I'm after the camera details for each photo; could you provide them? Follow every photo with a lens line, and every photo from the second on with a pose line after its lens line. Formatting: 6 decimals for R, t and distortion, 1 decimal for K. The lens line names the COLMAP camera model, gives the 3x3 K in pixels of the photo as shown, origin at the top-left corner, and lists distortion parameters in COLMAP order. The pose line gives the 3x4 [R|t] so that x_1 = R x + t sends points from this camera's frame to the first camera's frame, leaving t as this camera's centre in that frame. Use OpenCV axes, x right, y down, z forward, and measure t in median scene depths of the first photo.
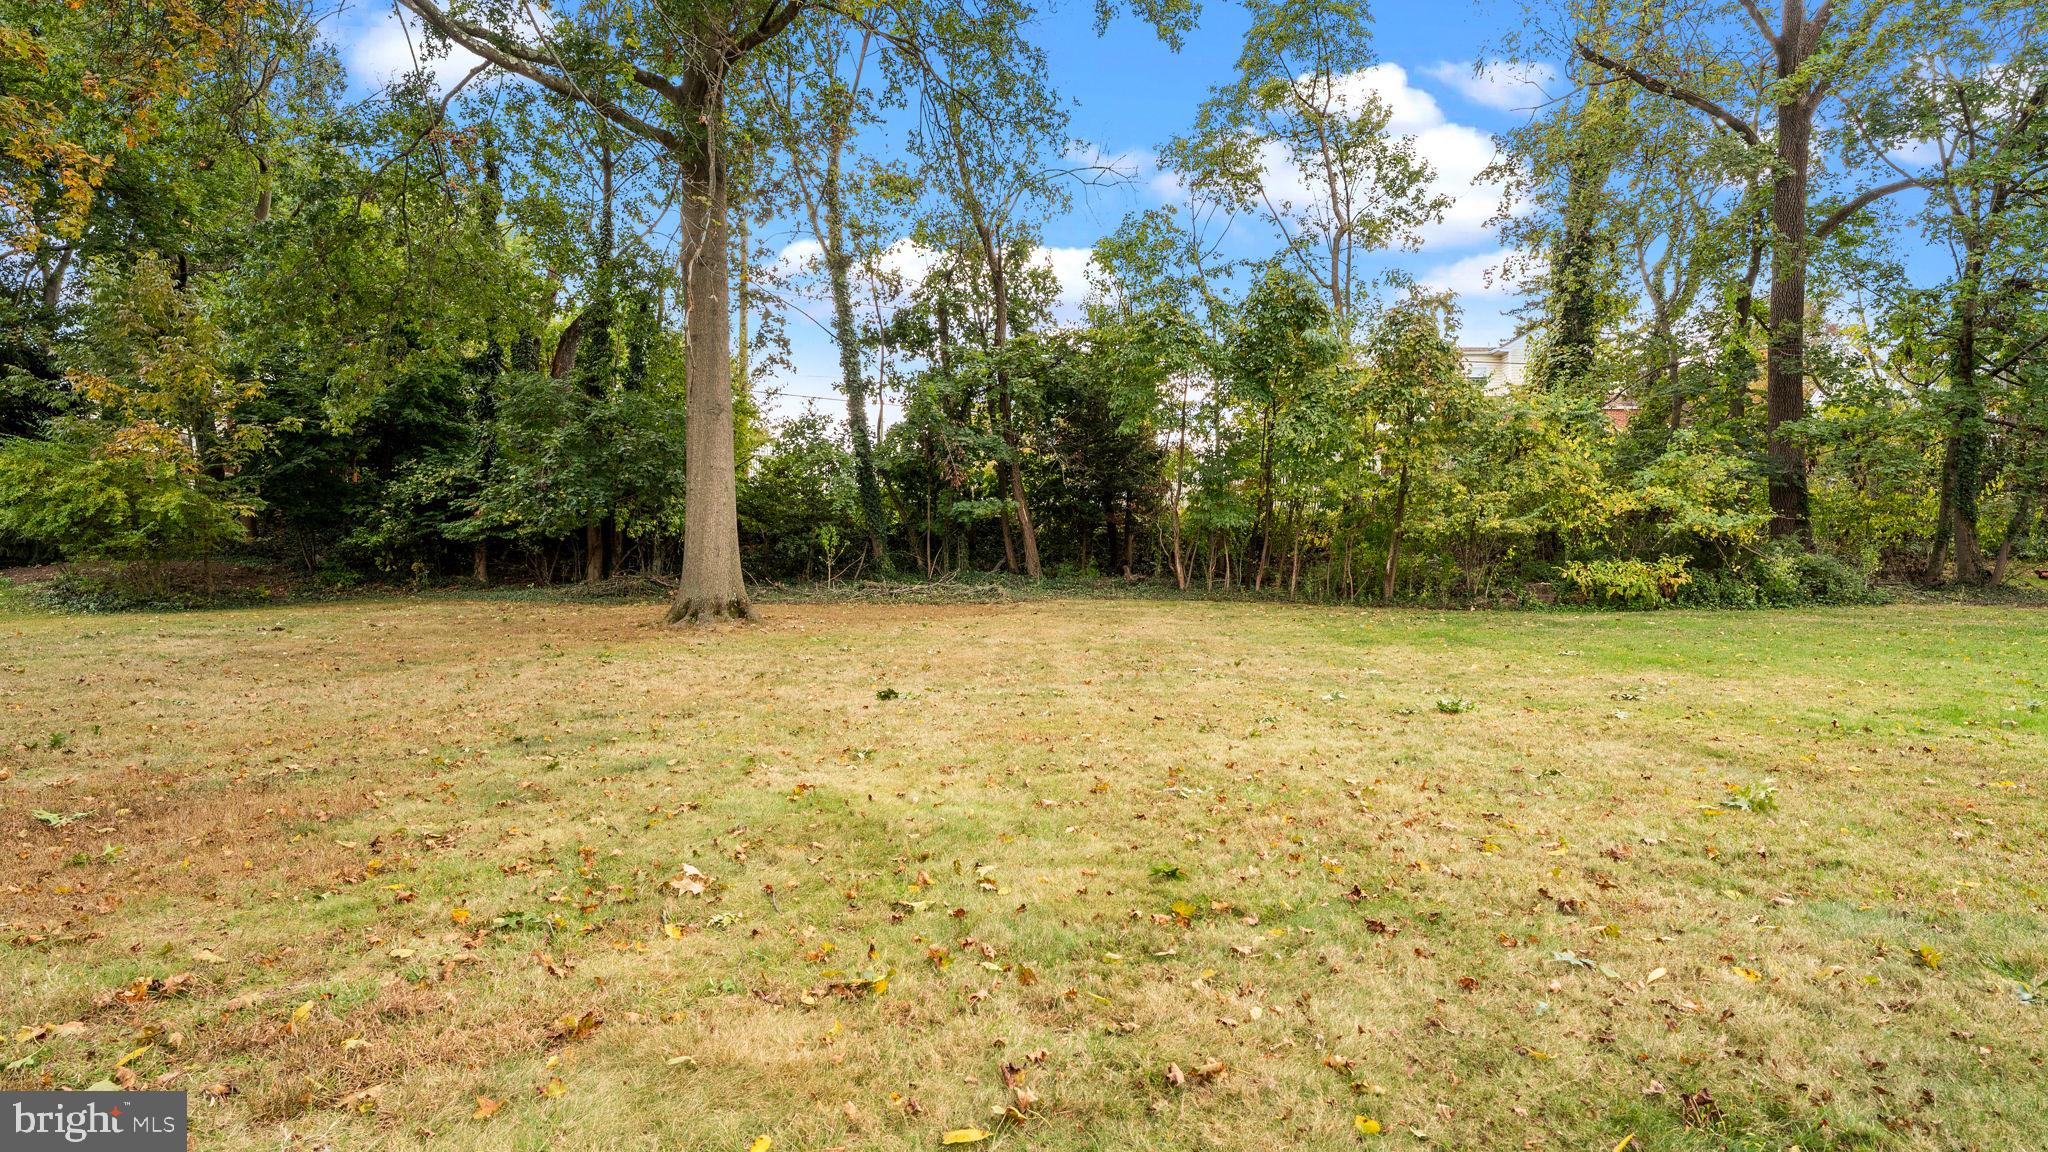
lens RADIAL K [[1115.1, 0, 1035.4], [0, 1115.1, 579.7], [0, 0, 1]] dist [-0.020583, 0.005668]
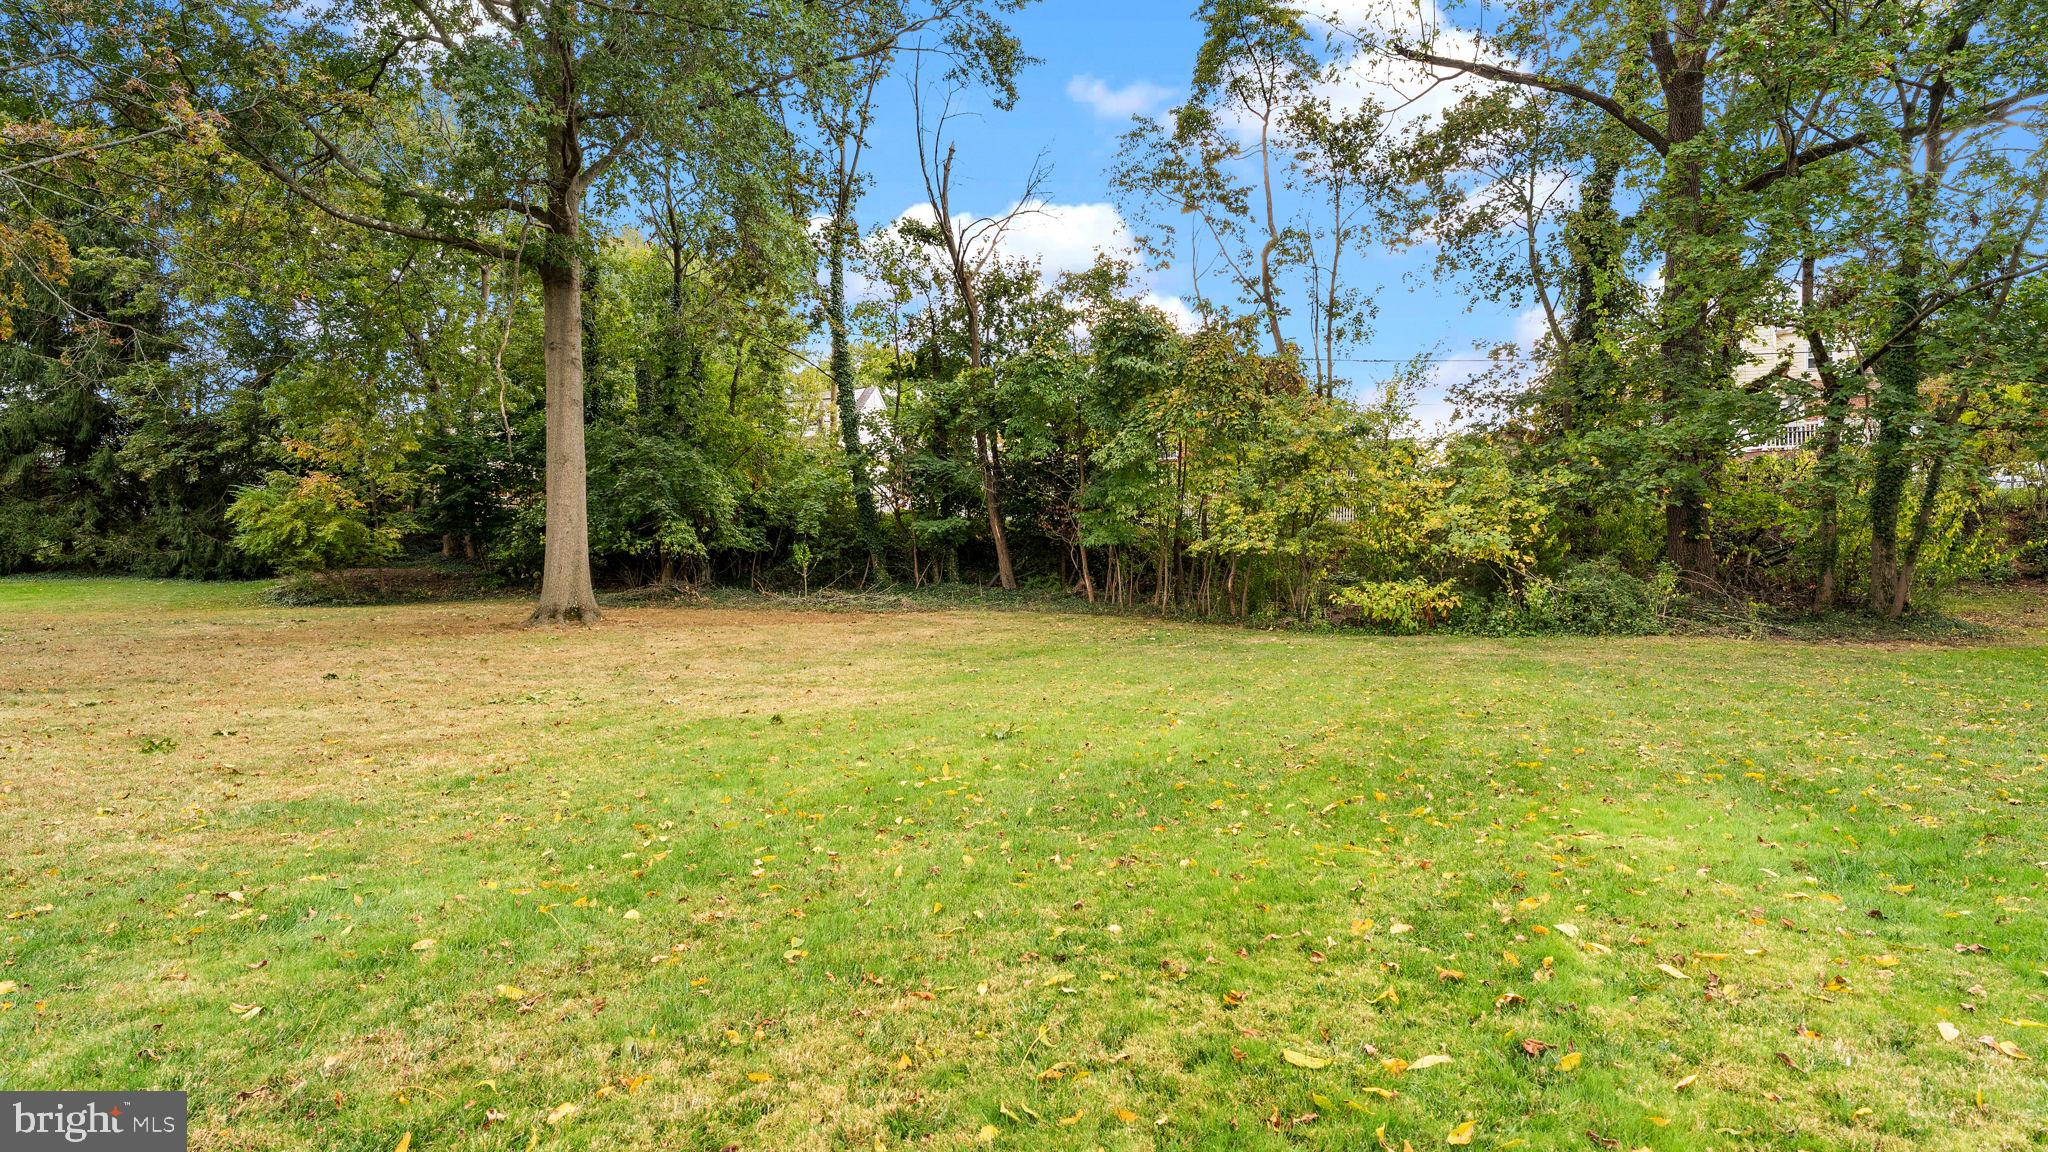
lens RADIAL K [[1115.1, 0, 1028.5], [0, 1115.1, 574.9], [0, 0, 1]] dist [-0.020583, 0.005668]
pose [[0.932343, 0.009158, -0.361460, 0.460383], [-0.011054, 0.999934, -0.003178, -0.013726], [0.361407, 0.006958, 0.932382, -0.006093]]
